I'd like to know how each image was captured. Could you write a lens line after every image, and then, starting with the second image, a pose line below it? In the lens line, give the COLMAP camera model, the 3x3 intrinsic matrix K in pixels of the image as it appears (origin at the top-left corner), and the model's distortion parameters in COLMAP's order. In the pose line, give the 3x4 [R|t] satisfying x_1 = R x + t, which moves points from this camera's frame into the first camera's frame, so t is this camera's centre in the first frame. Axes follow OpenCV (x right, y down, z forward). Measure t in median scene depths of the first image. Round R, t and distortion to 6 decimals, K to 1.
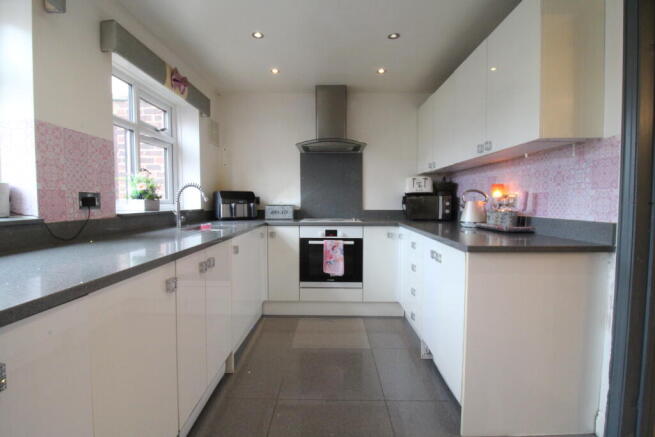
lens RADIAL K [[312.6, 0, 327.4], [0, 312.6, 214.7], [0, 0, 1]] dist [-0.004167, -0.001982]
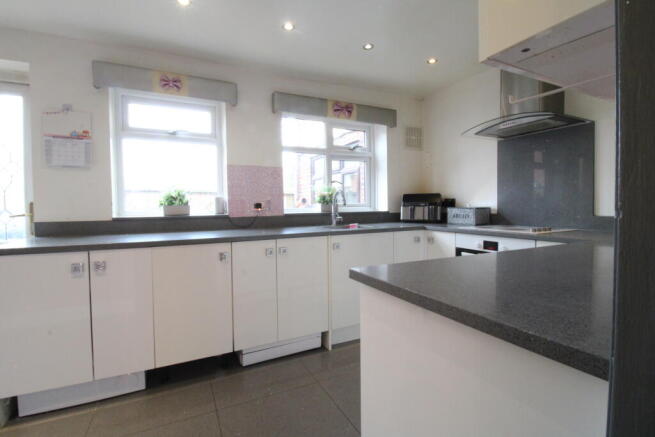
lens RADIAL K [[312.6, 0, 327.4], [0, 312.6, 214.7], [0, 0, 1]] dist [-0.004167, -0.001982]
pose [[0.438681, 0.019795, -0.898425, 0.512722], [-0.026908, 0.999598, 0.008885, -0.010779], [0.898240, 0.020277, 0.439037, 0.327948]]
